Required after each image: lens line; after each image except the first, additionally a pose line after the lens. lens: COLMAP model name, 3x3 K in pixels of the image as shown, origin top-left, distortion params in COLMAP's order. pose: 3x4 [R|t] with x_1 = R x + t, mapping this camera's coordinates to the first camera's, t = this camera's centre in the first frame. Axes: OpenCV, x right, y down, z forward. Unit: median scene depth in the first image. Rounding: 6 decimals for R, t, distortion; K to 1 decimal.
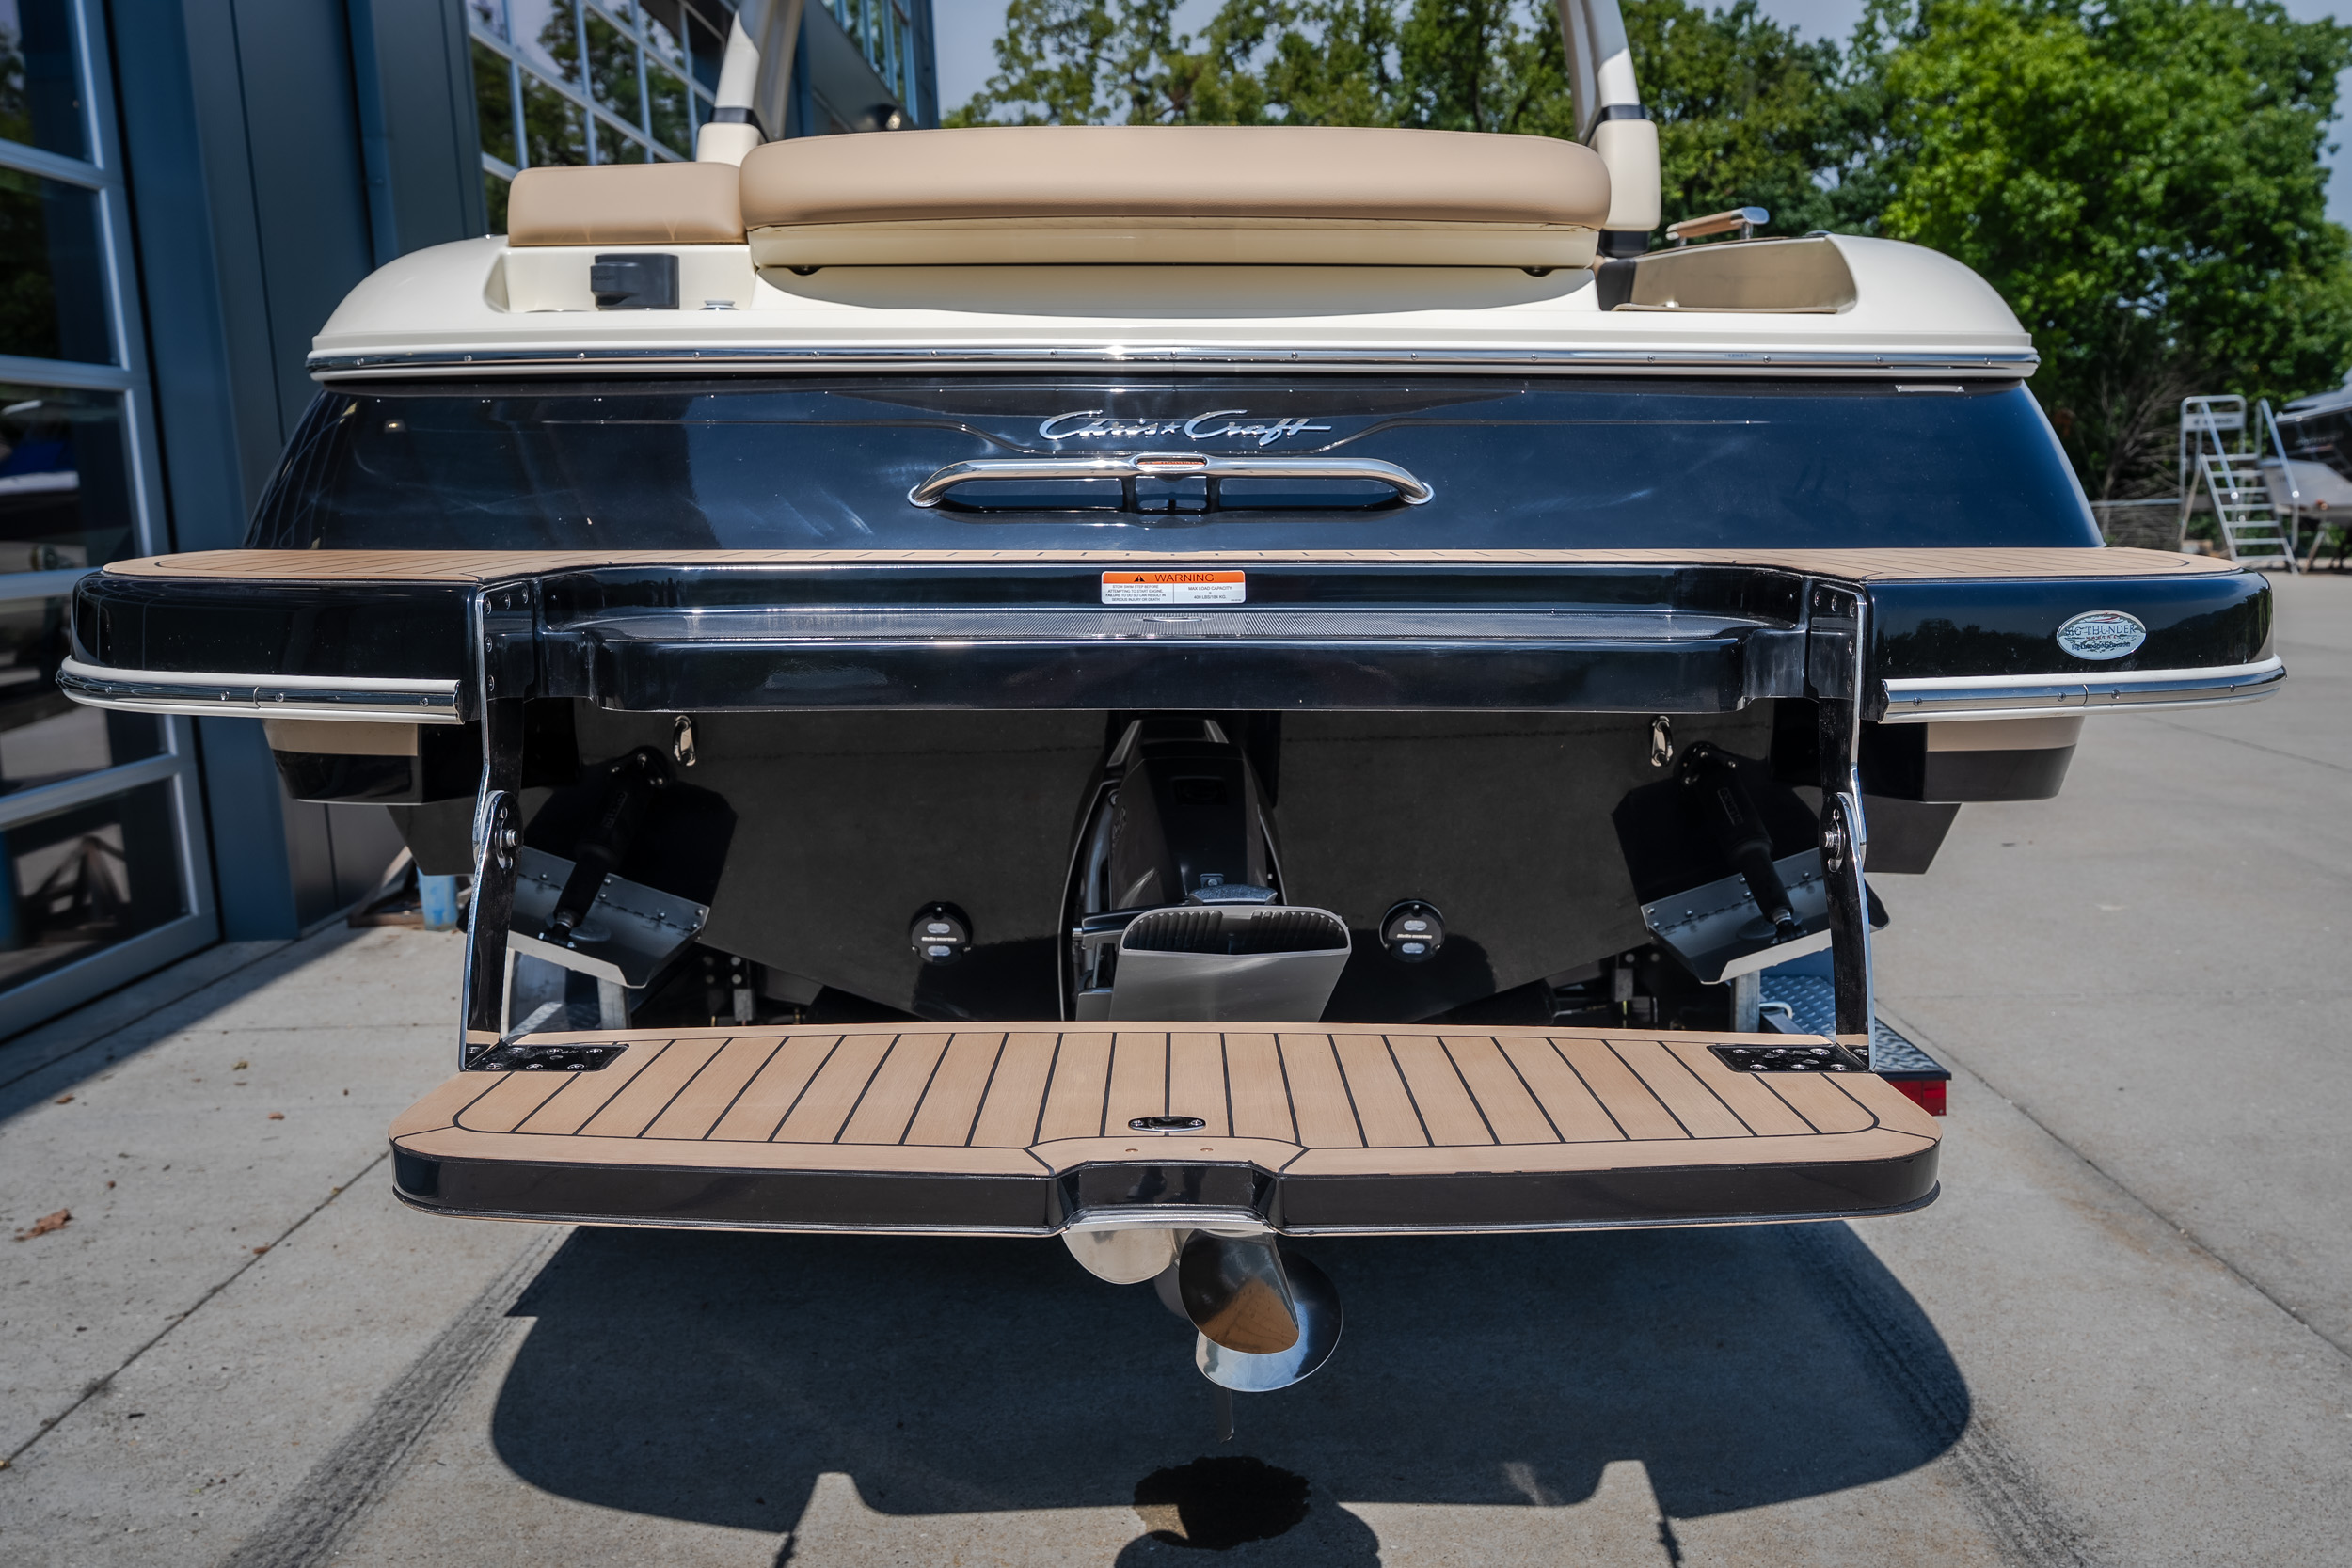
lens RADIAL K [[1867.9, 0, 1181.2], [0, 1867.9, 781.0], [0, 0, 1]] dist [-0.000860, 0.006179]
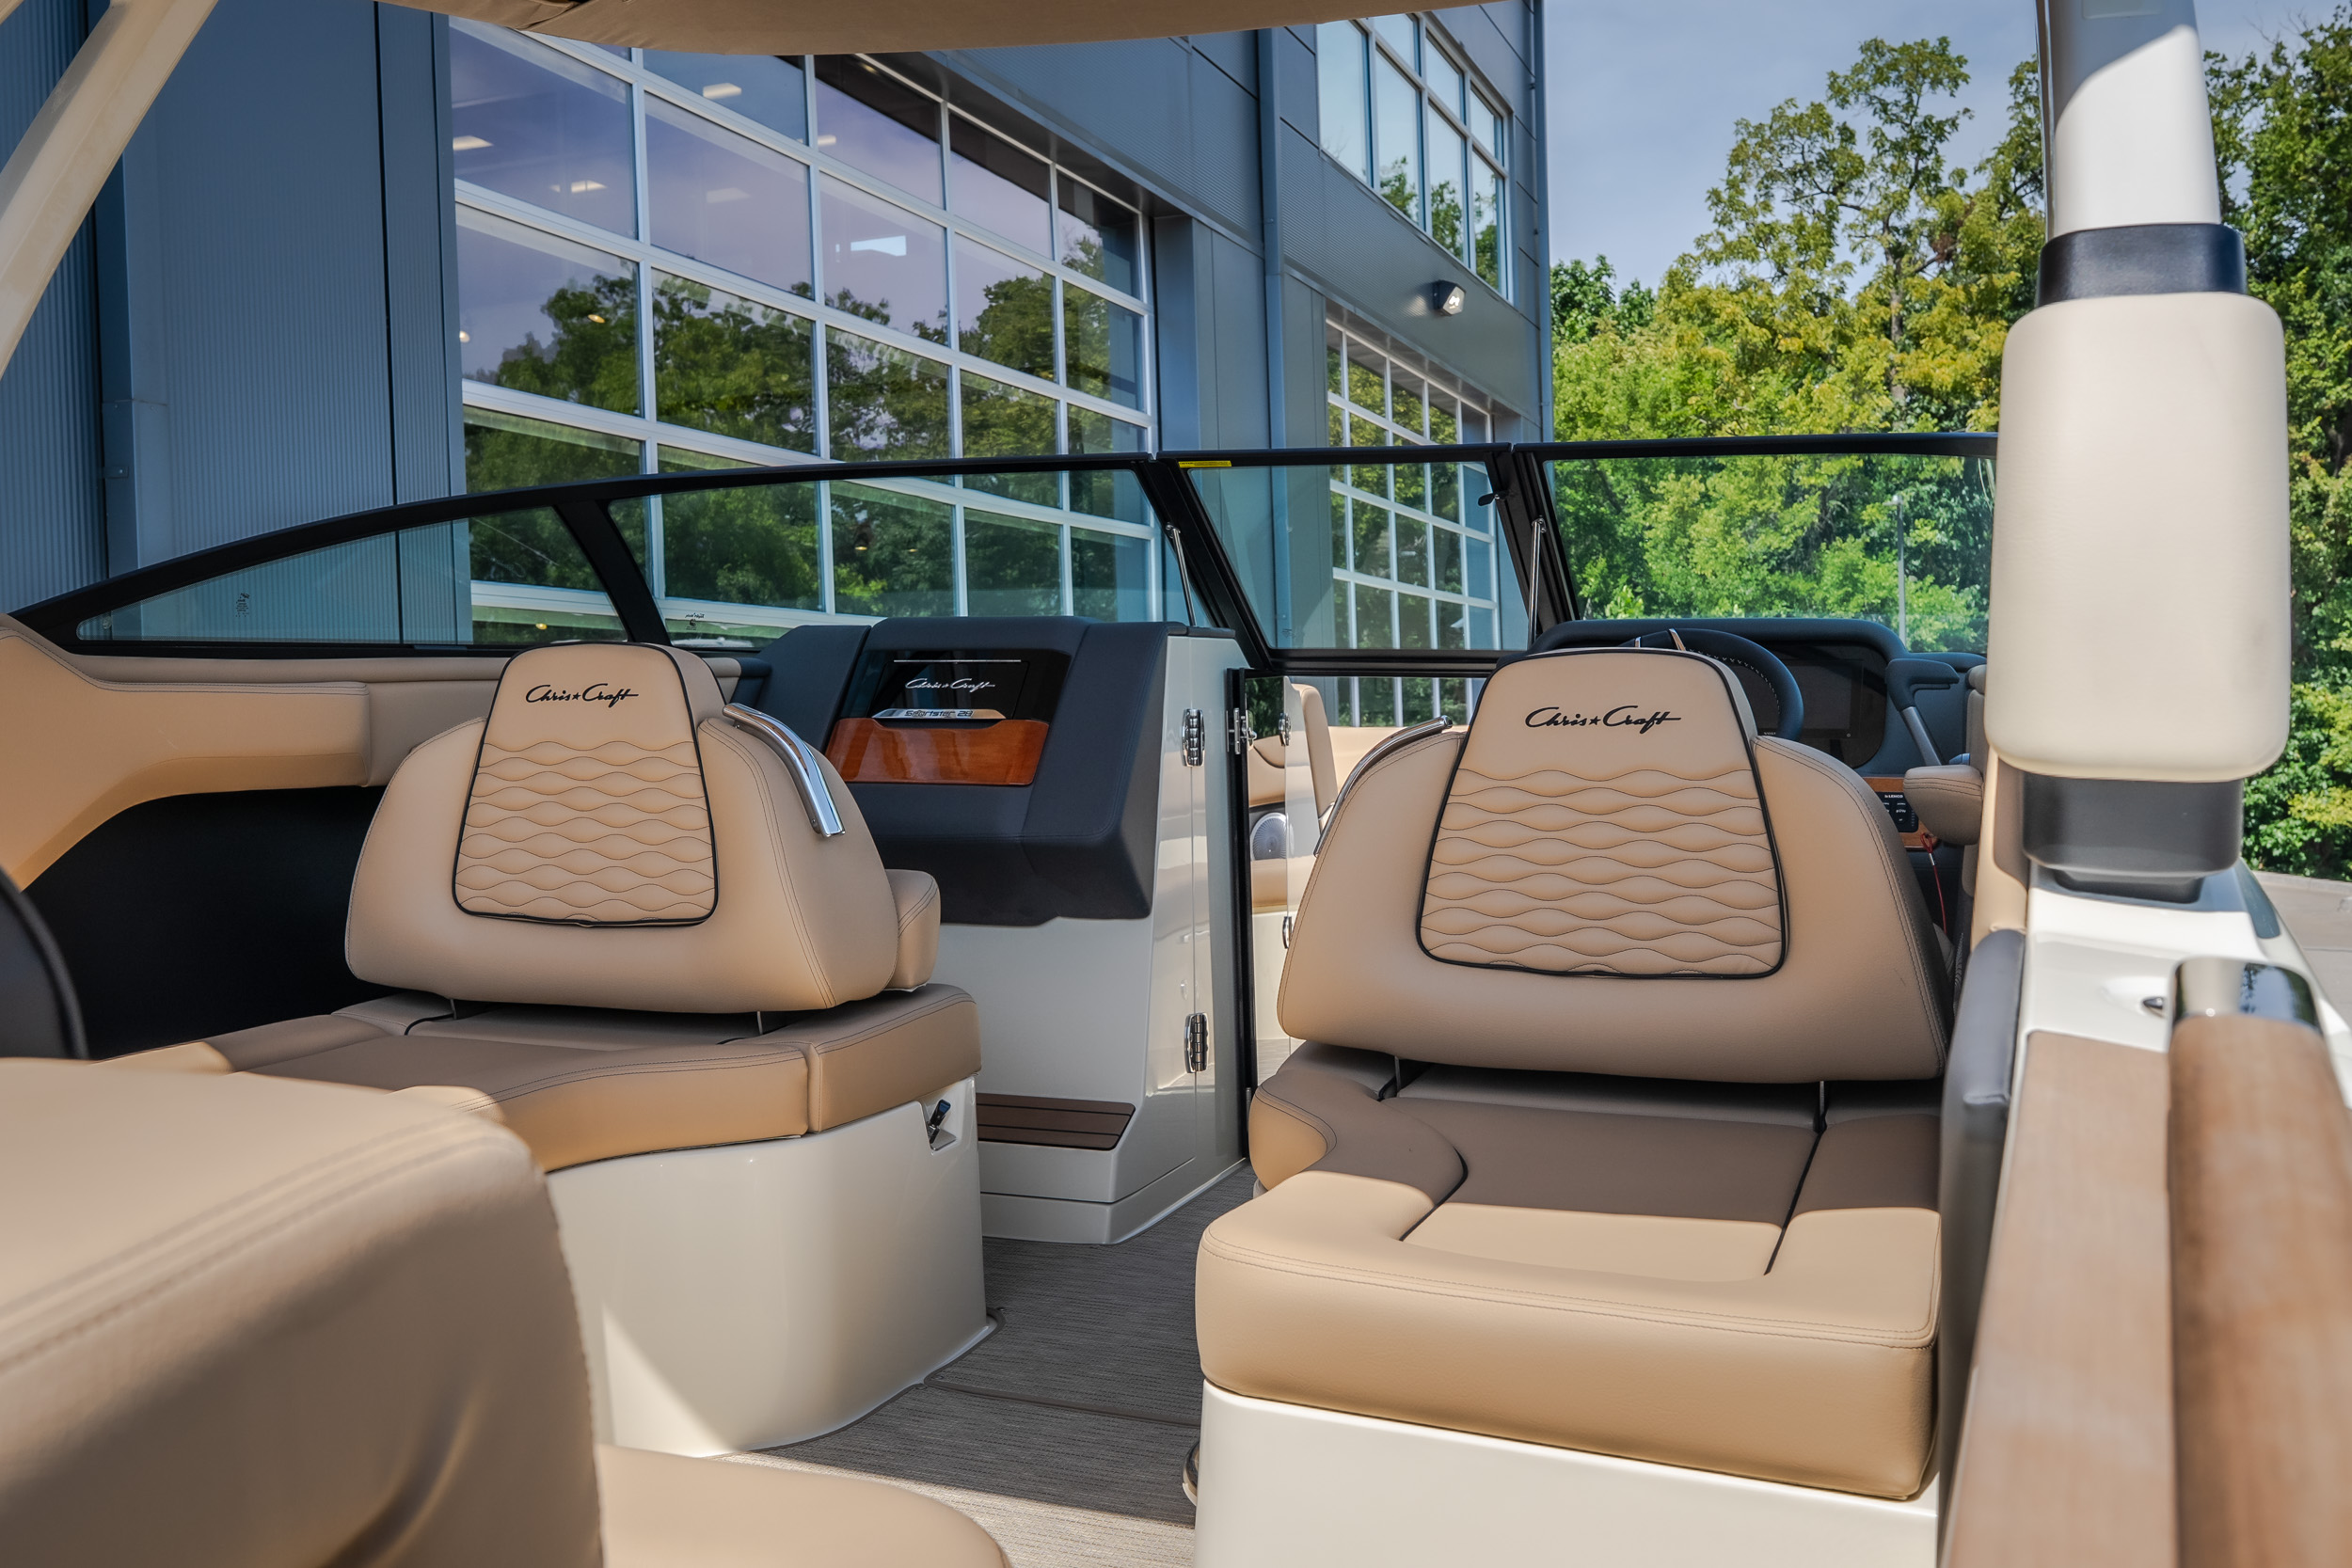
lens RADIAL K [[2150.5, 0, 1204.2], [0, 2150.5, 788.6], [0, 0, 1]] dist [-0.000828, -0.019162]
pose [[0.939684, 0.025338, -0.341105, 0.028909], [-0.063561, 0.992818, -0.101351, -0.033630], [0.336087, 0.116918, 0.934546, 0.093548]]
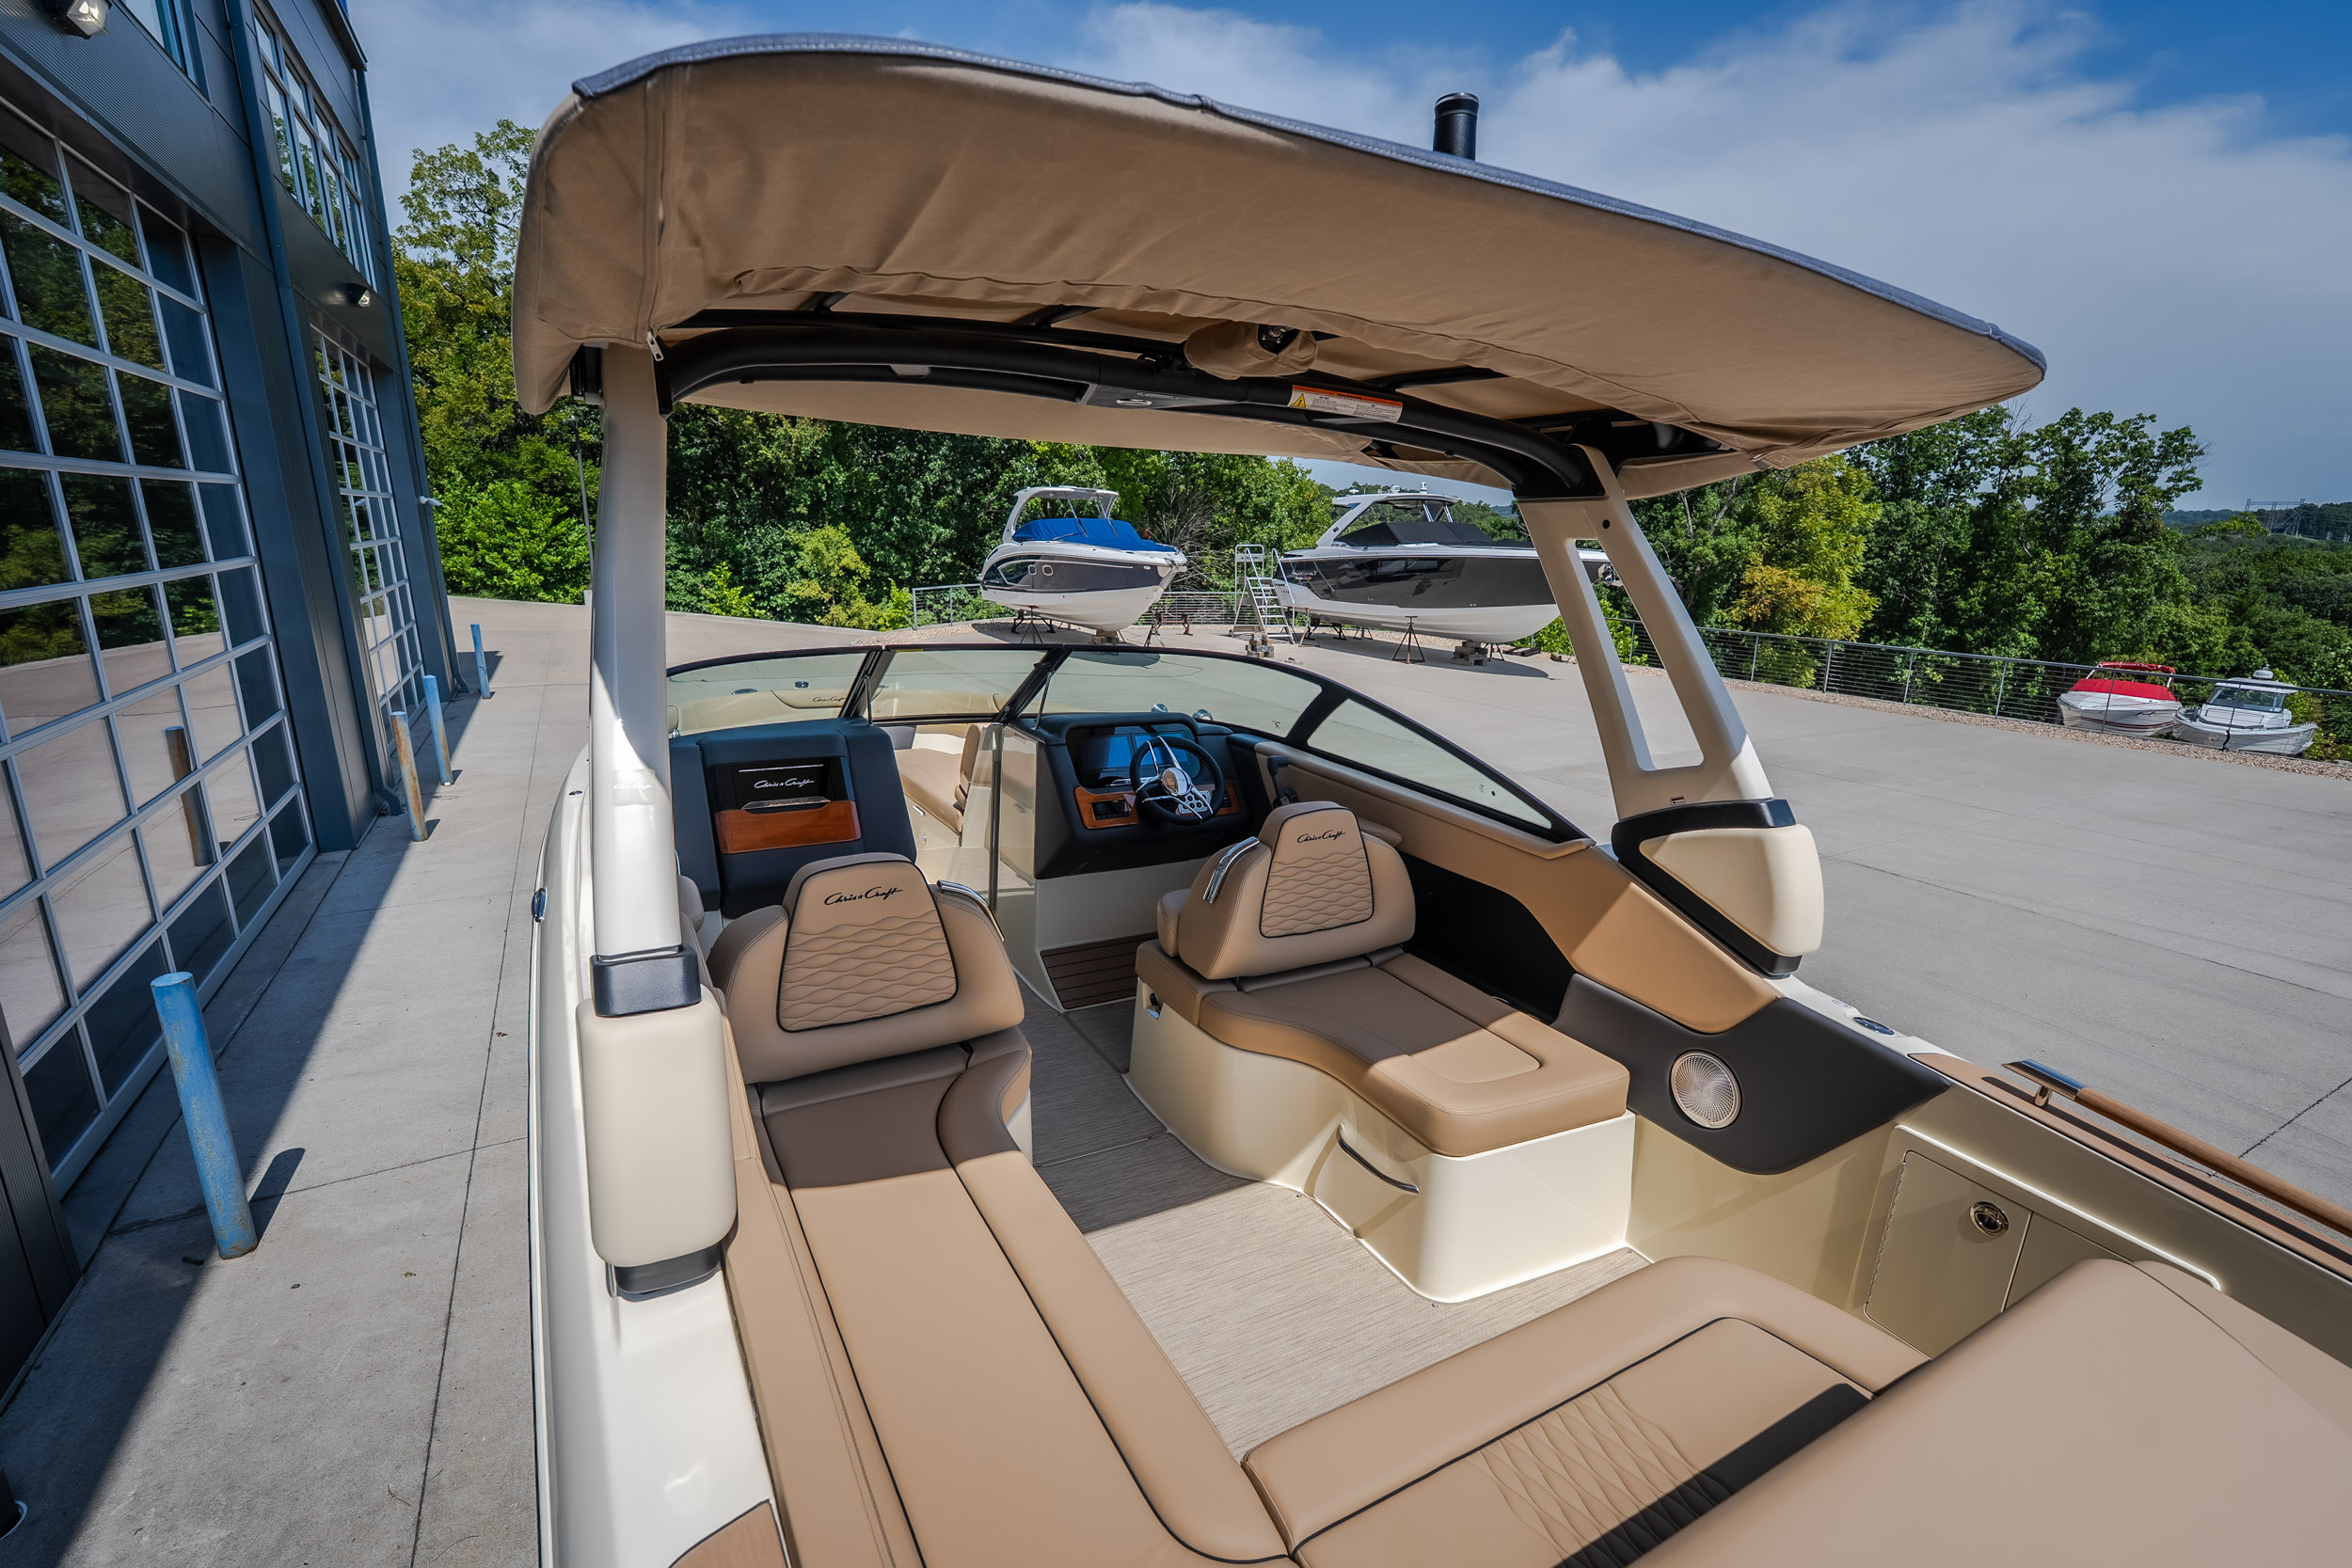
lens RADIAL K [[1051.6, 0, 1178.6], [0, 1051.6, 779.2], [0, 0, 1]] dist [-0.003420, -0.000113]
pose [[0.864975, -0.072496, 0.496551, -0.033129], [0.030317, 0.995252, 0.092495, -0.055812], [-0.500898, -0.064952, 0.863065, 0.092648]]
